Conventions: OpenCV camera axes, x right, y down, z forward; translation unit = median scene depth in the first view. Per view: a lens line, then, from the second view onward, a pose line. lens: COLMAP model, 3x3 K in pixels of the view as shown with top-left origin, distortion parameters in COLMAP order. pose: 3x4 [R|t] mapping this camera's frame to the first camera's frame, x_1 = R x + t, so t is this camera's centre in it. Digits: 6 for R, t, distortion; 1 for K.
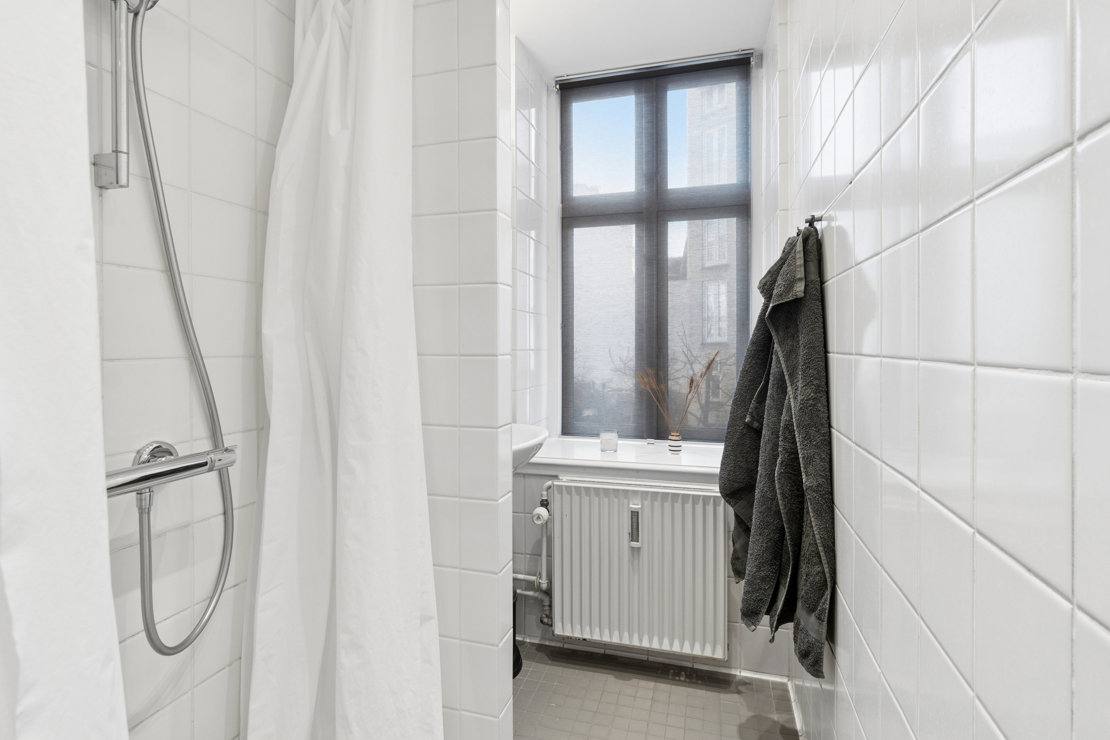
lens RADIAL K [[525.8, 0, 556.0], [0, 525.8, 349.5], [0, 0, 1]] dist [-0.000748, 0.000005]
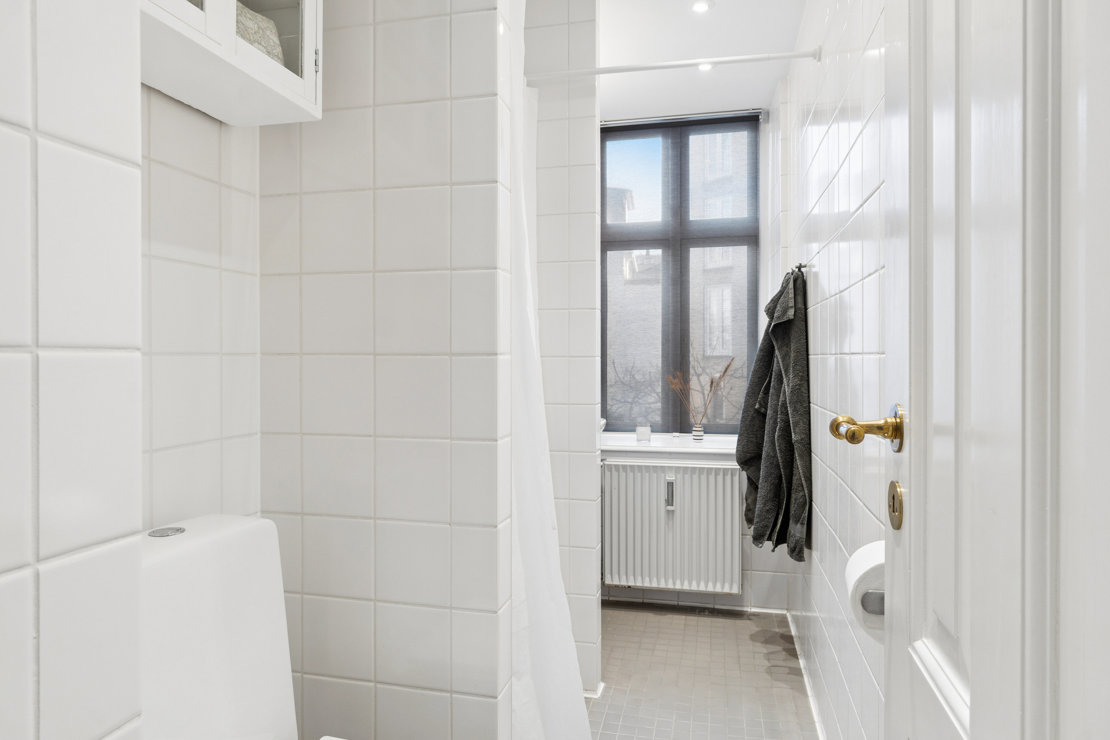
lens RADIAL K [[676.2, 0, 556.7], [0, 676.2, 367.4], [0, 0, 1]] dist [0.003022, -0.001148]
pose [[0.997782, 0.001103, 0.066557, -0.237996], [-0.001186, 0.999999, 0.001197, 0.027330], [-0.066556, -0.001273, 0.997782, -0.629746]]
